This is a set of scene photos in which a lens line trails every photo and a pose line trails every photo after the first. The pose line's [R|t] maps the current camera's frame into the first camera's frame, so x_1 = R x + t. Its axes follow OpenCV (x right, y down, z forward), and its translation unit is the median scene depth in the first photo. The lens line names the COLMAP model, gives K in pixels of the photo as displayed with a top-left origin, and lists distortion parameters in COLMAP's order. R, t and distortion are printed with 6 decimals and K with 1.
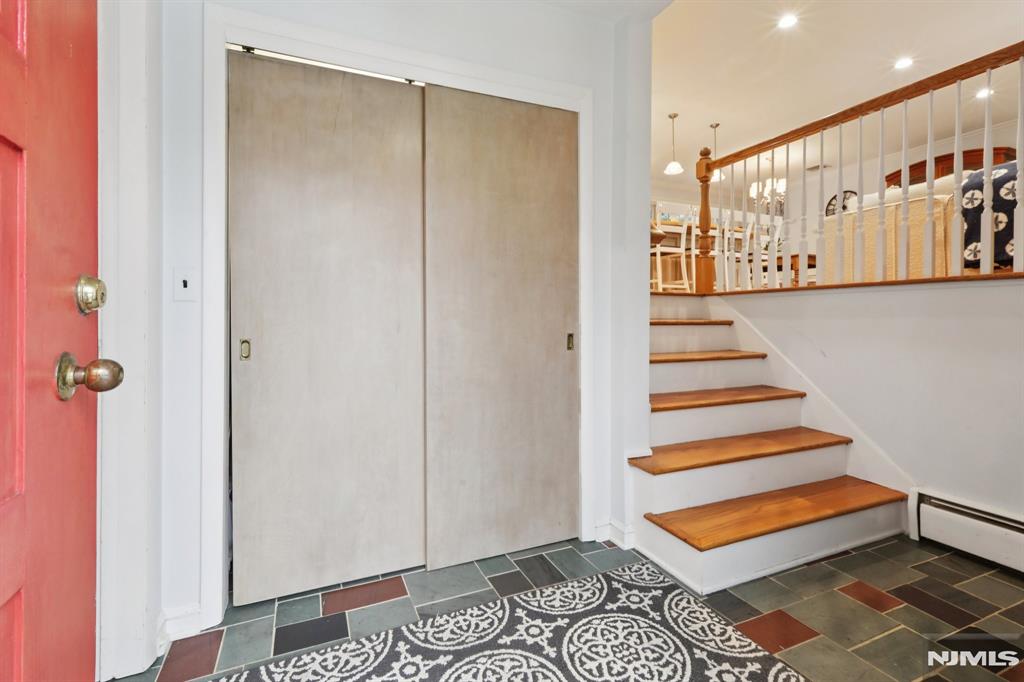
lens RADIAL K [[463.6, 0, 504.3], [0, 463.6, 328.9], [0, 0, 1]] dist [-0.000769, 0.002326]
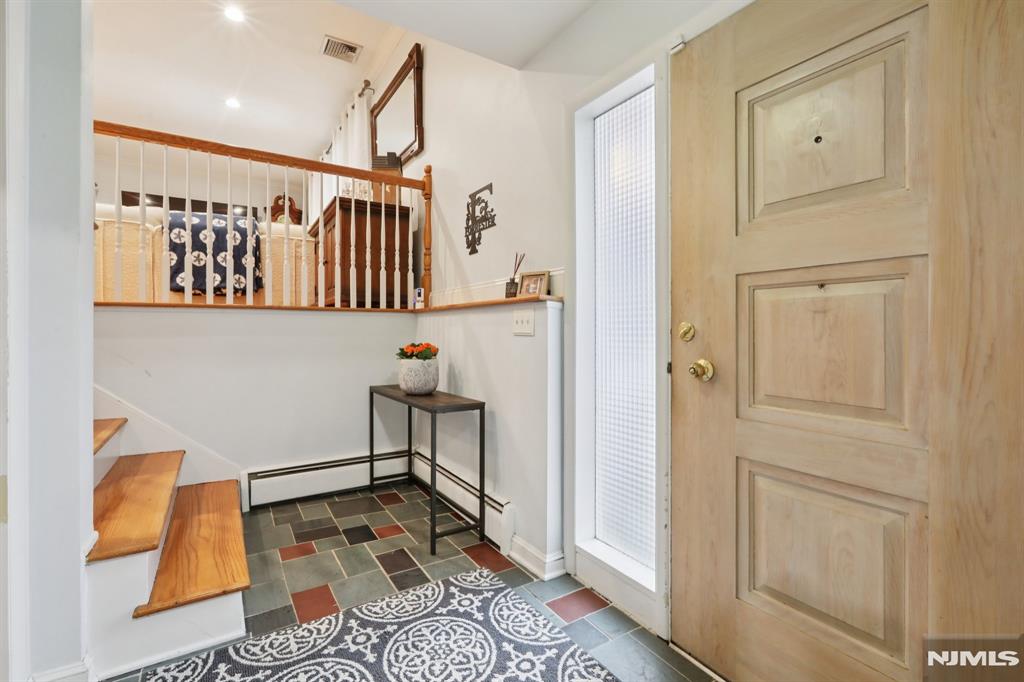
lens RADIAL K [[463.6, 0, 513.0], [0, 463.6, 333.0], [0, 0, 1]] dist [-0.000769, 0.002326]
pose [[-0.179558, -0.005264, 0.983733, -0.547102], [0.018353, 0.999794, 0.008699, -0.031398], [-0.983576, 0.019617, -0.179425, 0.581263]]
